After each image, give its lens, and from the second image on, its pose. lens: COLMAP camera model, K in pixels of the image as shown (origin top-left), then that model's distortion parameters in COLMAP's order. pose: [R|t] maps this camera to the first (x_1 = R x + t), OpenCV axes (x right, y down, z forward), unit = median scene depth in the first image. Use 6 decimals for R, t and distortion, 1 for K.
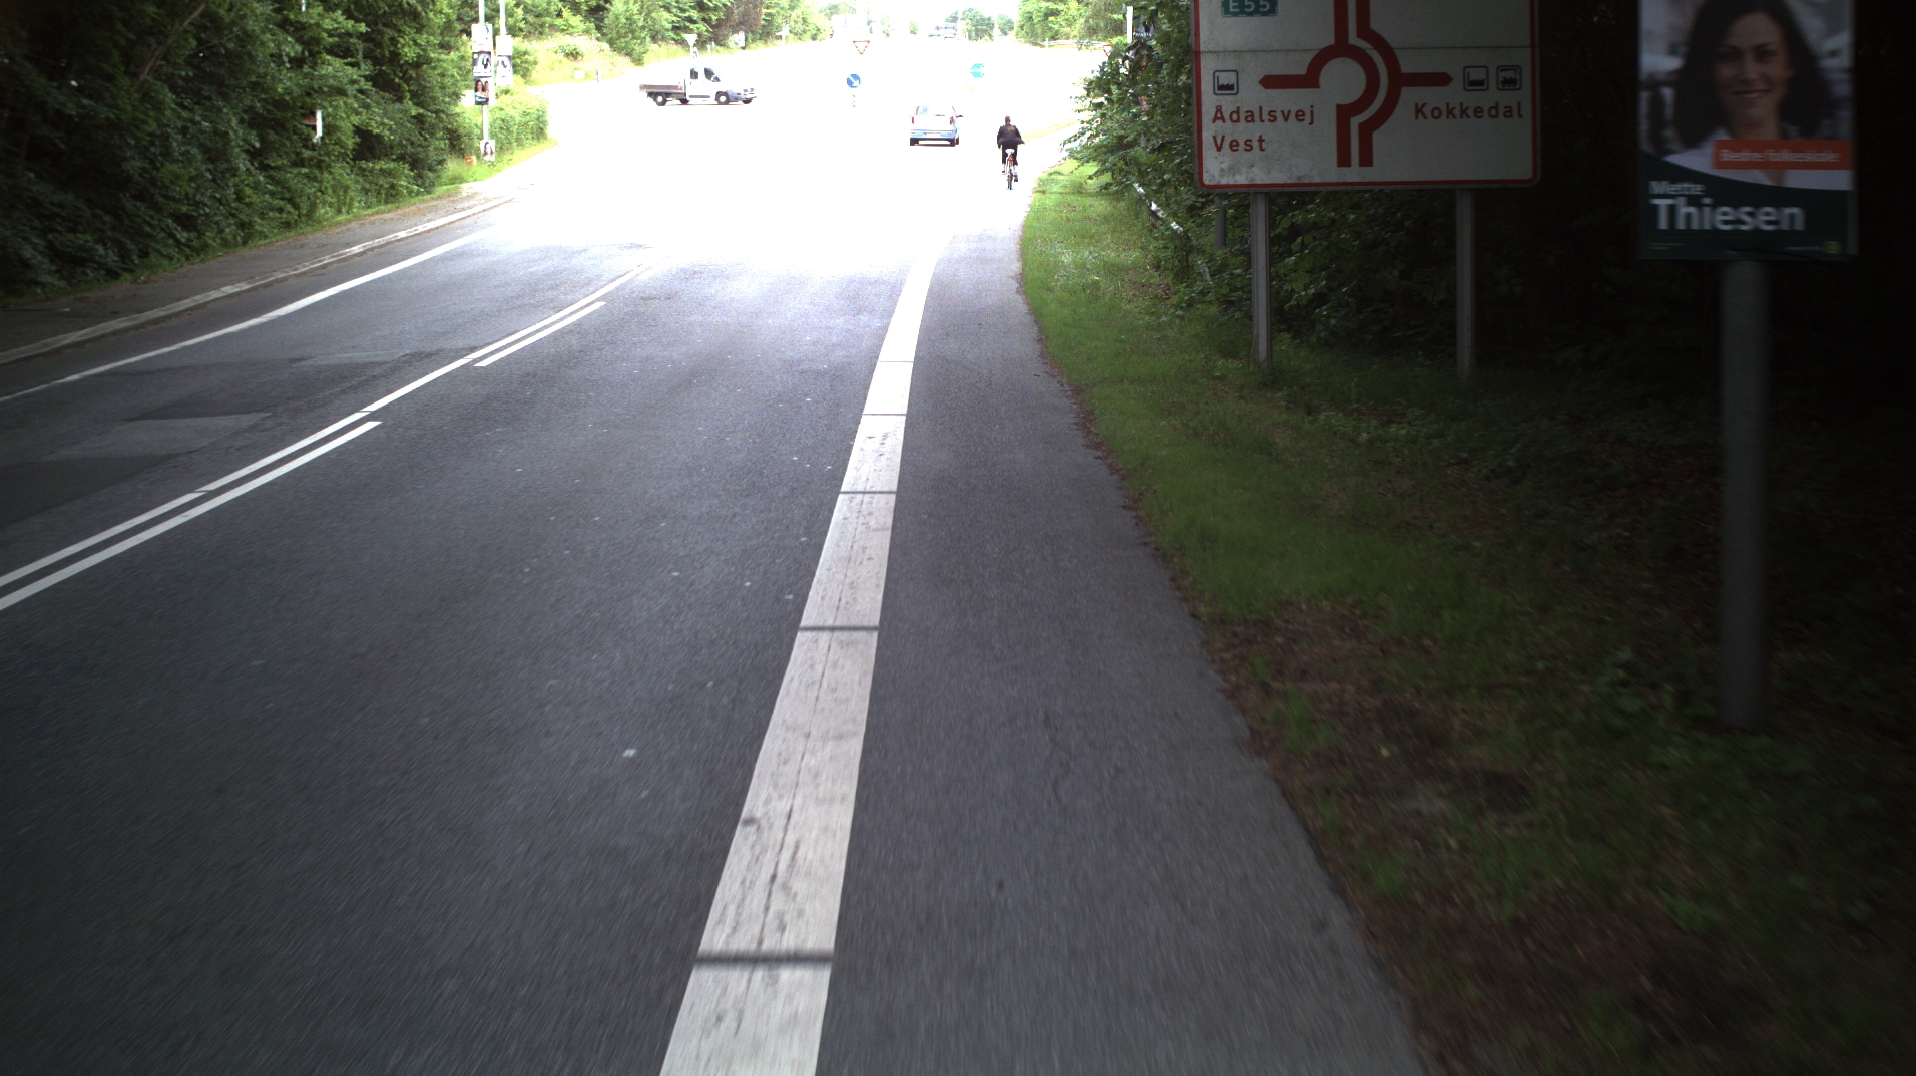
lens RADIAL K [[3560.2, 0, 954.3], [0, 3560.2, 547.2], [0, 0, 1]] dist [-0.190219, 0.000000]
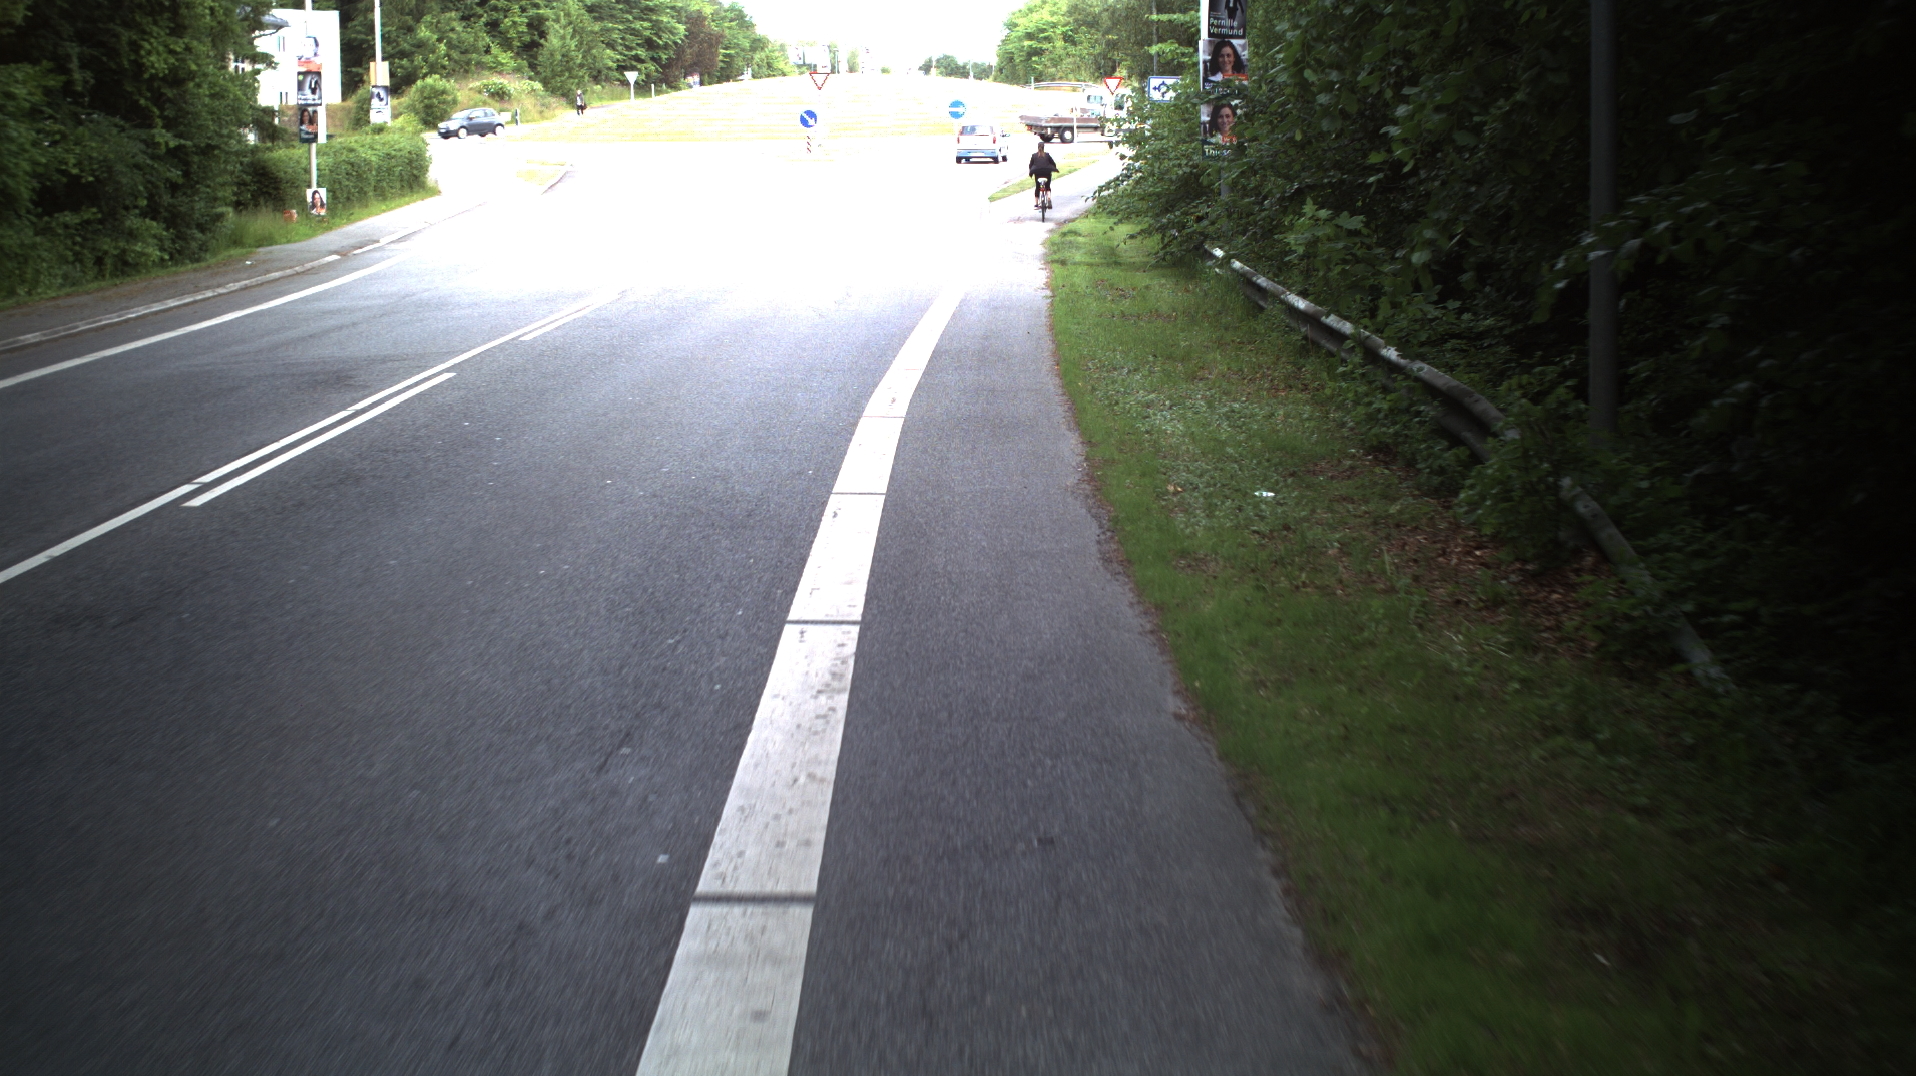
lens RADIAL K [[3066.9, 0, 955.6], [0, 3066.9, 531.3], [0, 0, 1]] dist [-0.192032, 0.000000]
pose [[0.999951, 0.001085, 0.009801, -0.001561], [-0.001038, 0.999988, -0.004822, -0.064591], [-0.009806, 0.004812, 0.999940, 0.586034]]
